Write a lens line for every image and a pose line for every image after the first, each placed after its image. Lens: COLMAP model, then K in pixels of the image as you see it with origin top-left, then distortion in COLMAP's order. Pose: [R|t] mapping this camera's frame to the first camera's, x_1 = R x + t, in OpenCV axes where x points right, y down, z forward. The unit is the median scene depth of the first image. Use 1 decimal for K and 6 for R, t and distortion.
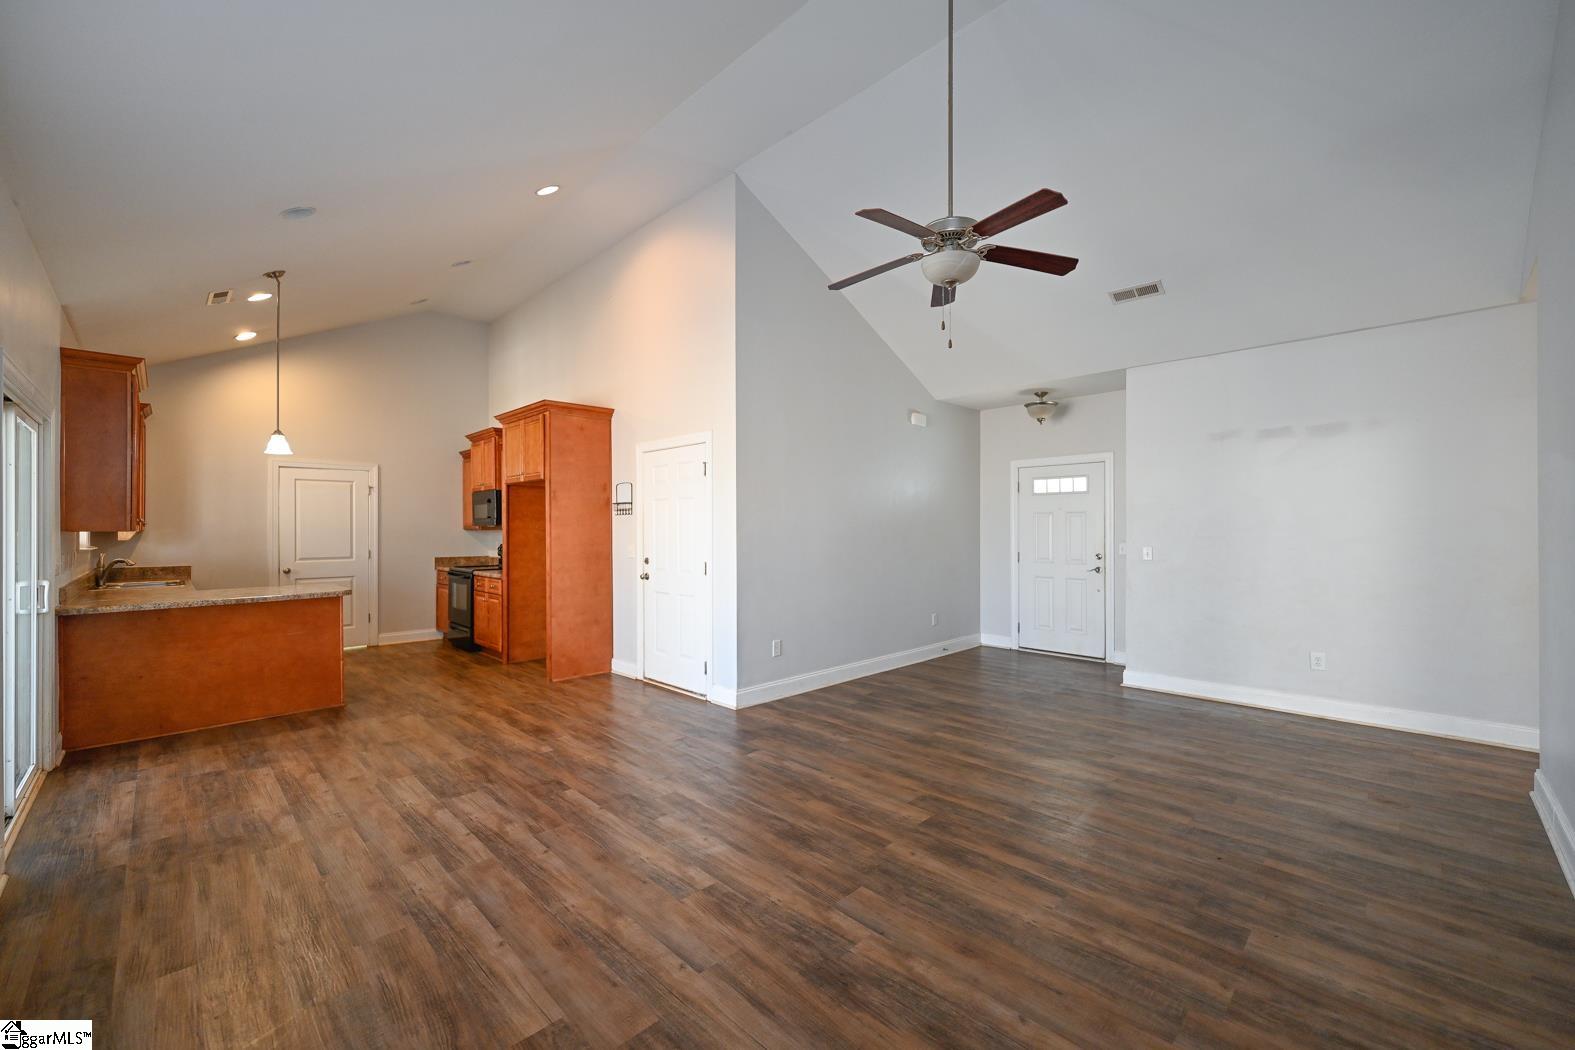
lens RADIAL K [[598.0, 0, 776.6], [0, 598.0, 528.1], [0, 0, 1]] dist [0.000421, 0.000430]
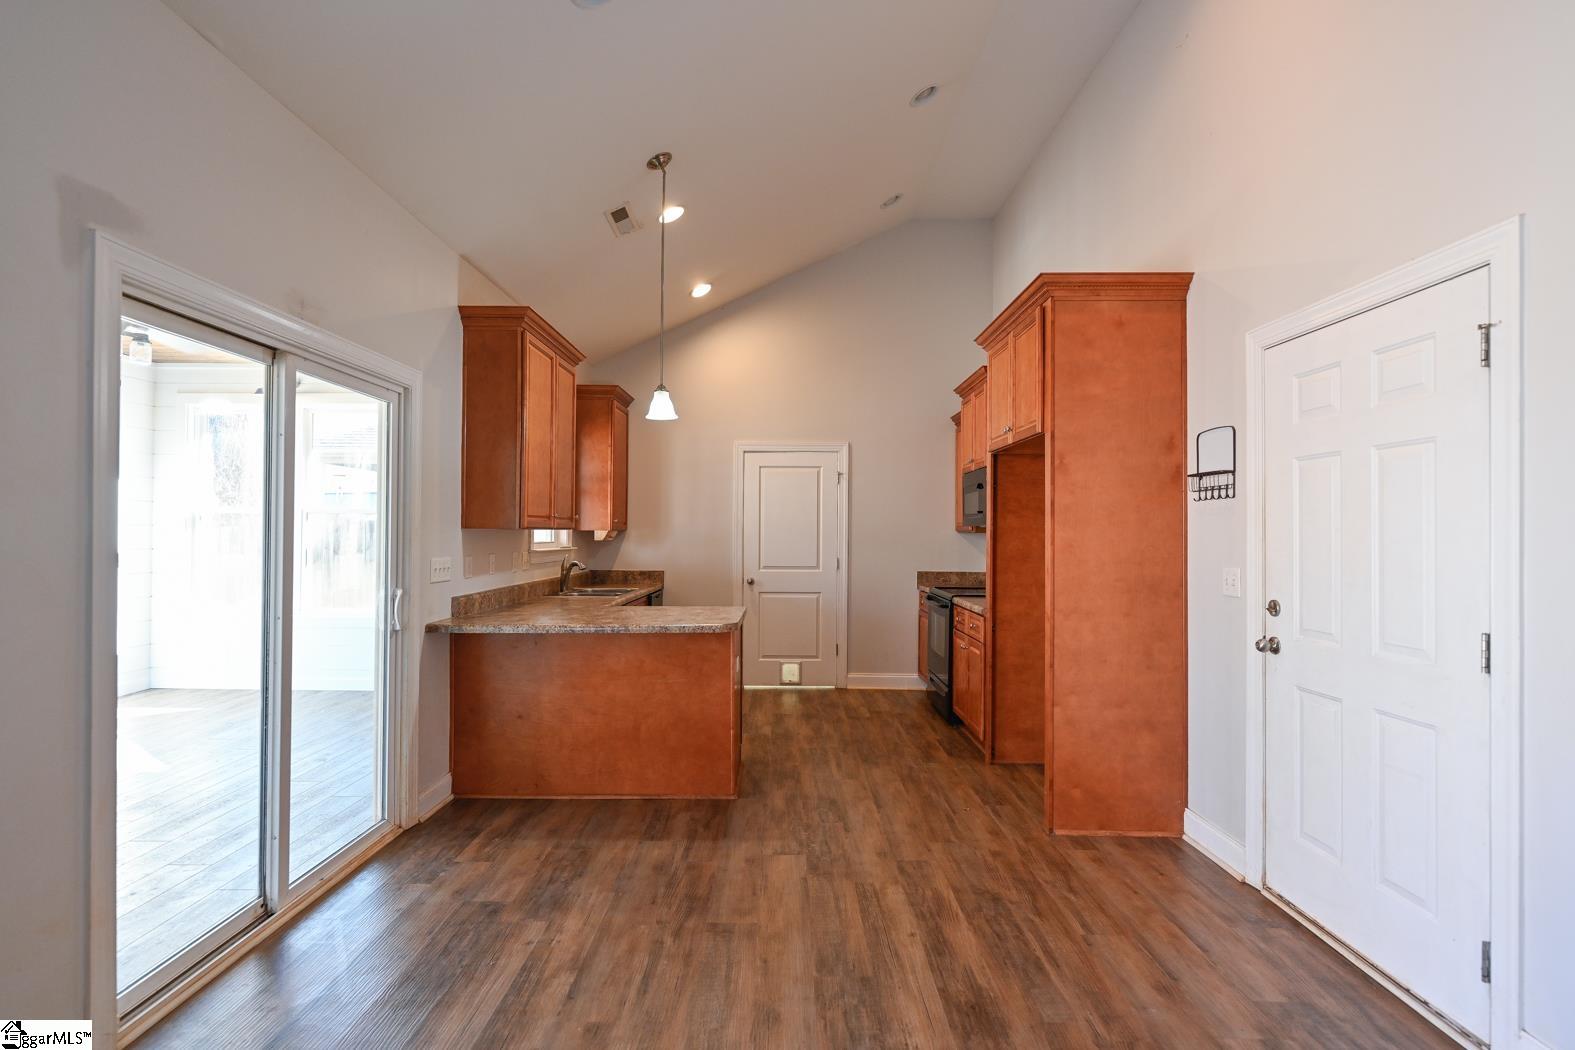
lens RADIAL K [[746.5, 0, 800.2], [0, 746.5, 527.8], [0, 0, 1]] dist [-0.000015, -0.000182]
pose [[0.718846, 0.002484, -0.695165, -0.114757], [-0.007239, 0.999966, -0.003912, 0.004935], [0.695132, 0.007844, 0.718840, 0.490465]]
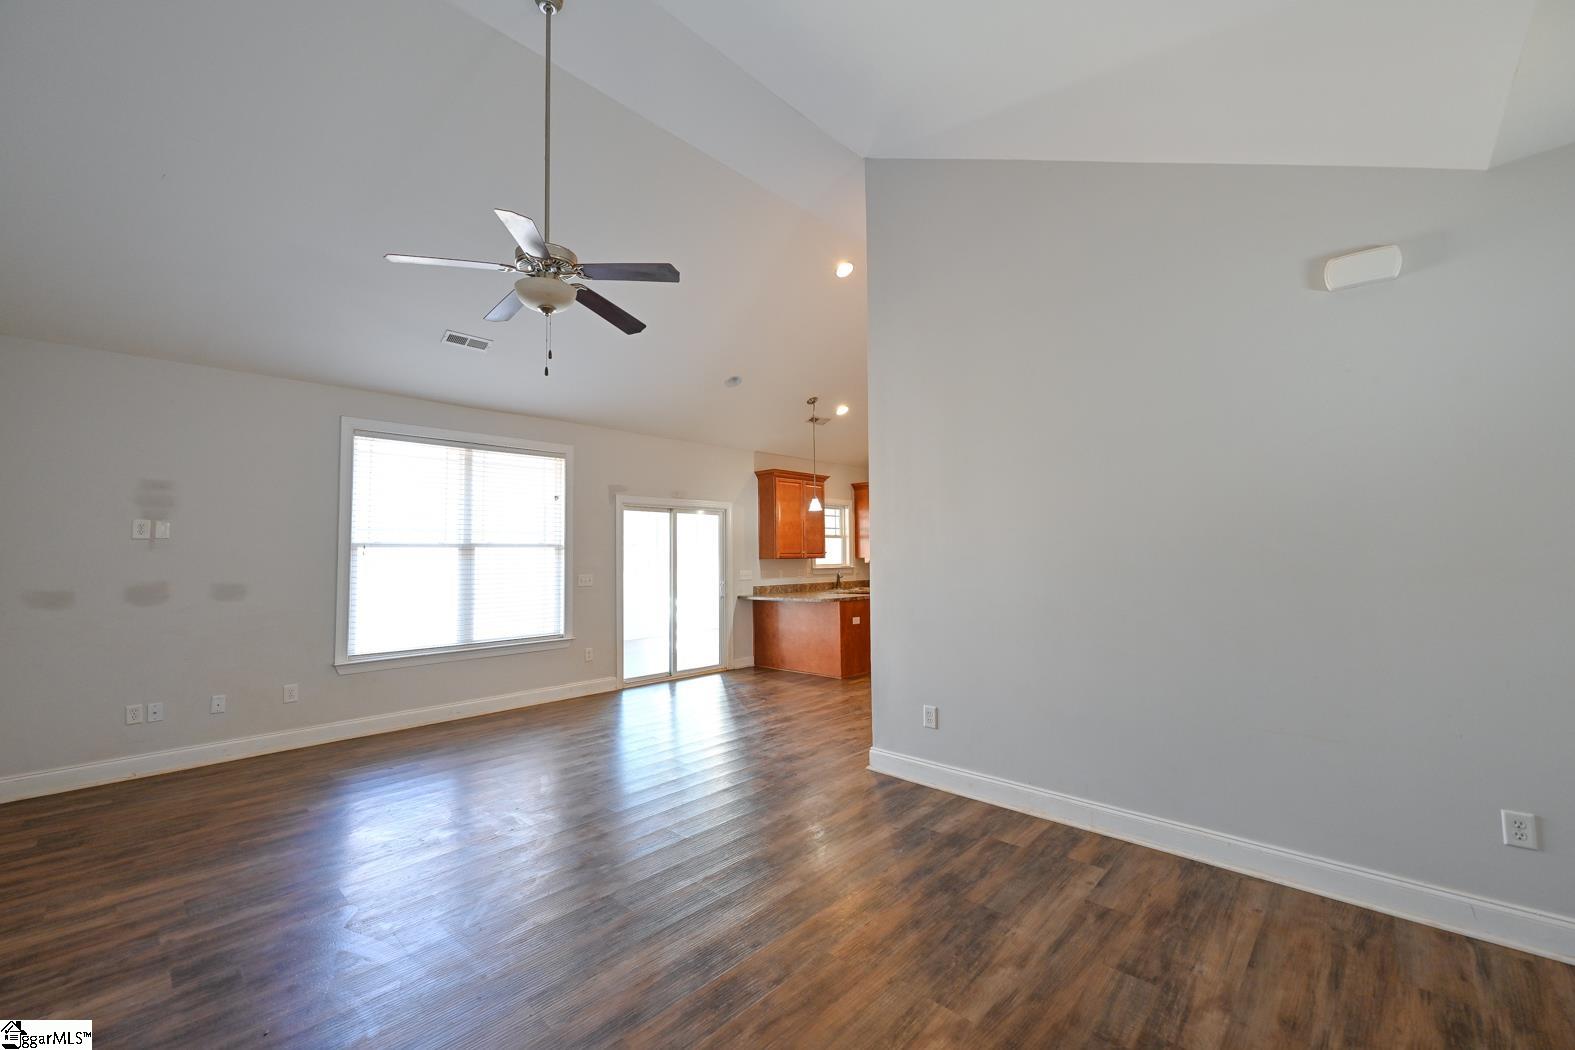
lens RADIAL K [[633.0, 0, 816.6], [0, 633.0, 523.8], [0, 0, 1]] dist [0.012175, 0.000136]
pose [[0.076313, -0.051024, -0.995778, 0.862183], [0.016229, 0.998621, -0.049926, -0.003220], [0.996952, -0.012350, 0.077036, 0.870853]]
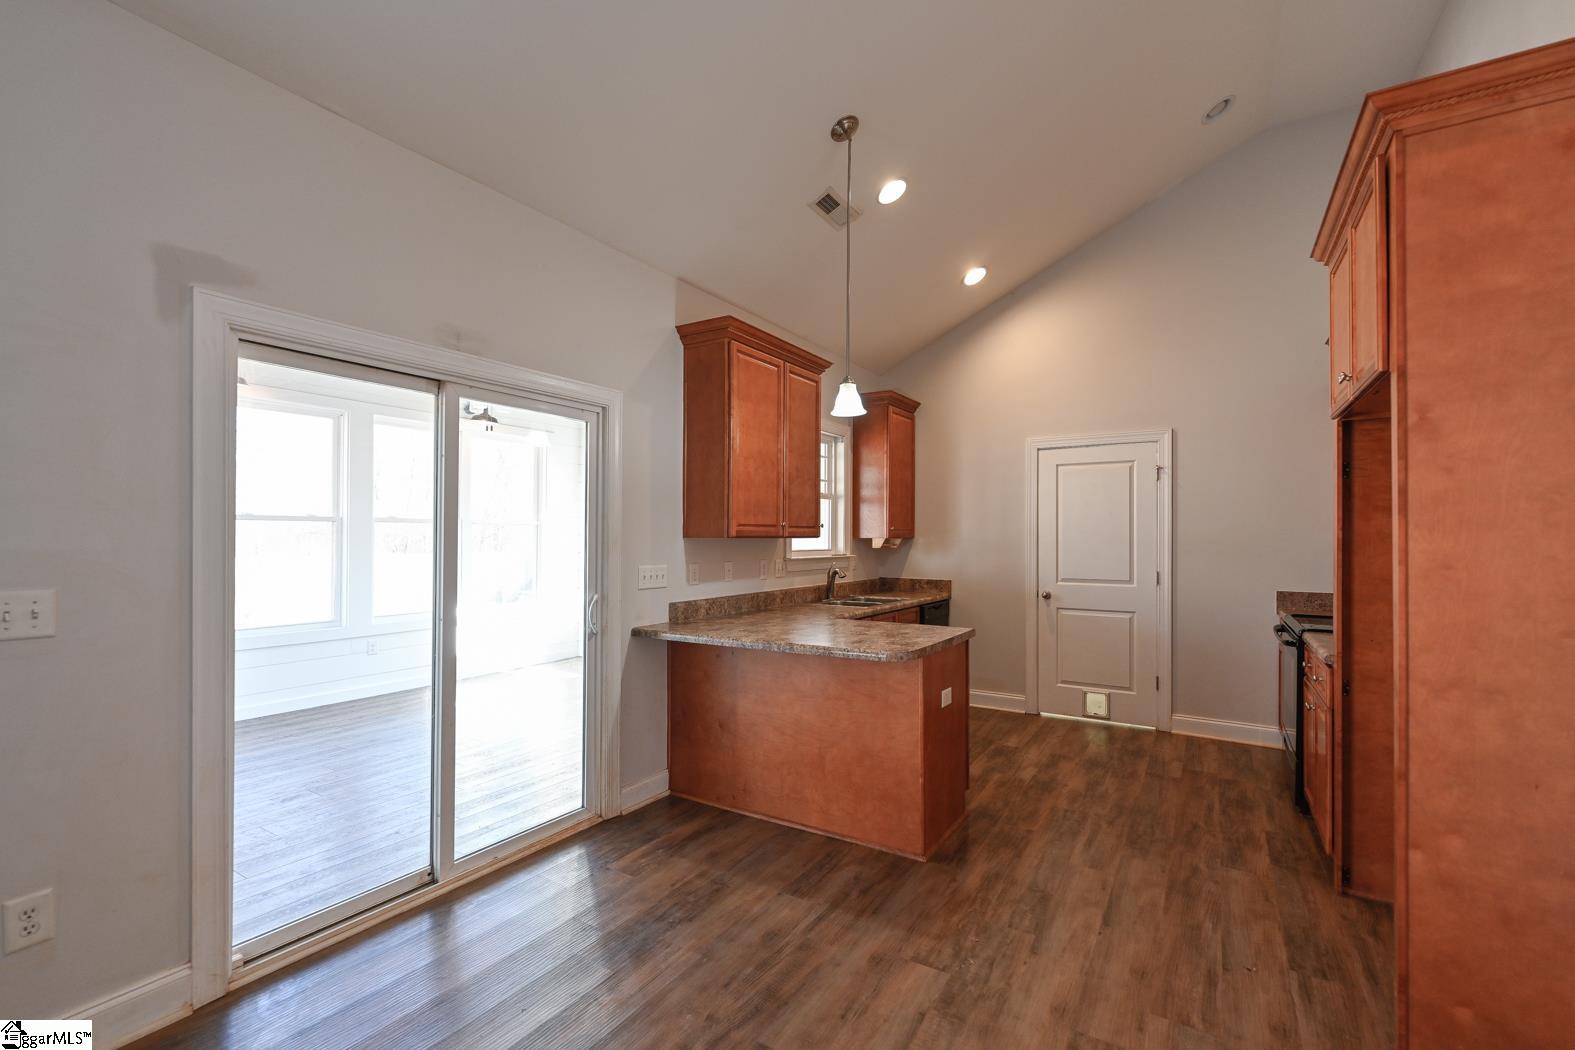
lens RADIAL K [[679.1, 0, 800.7], [0, 679.1, 532.1], [0, 0, 1]] dist [-0.000481, 0.000144]
pose [[0.240441, -0.003130, -0.970659, -0.159793], [-0.003075, 0.999987, -0.003986, 0.001038], [0.970659, 0.003943, 0.240428, 0.783759]]
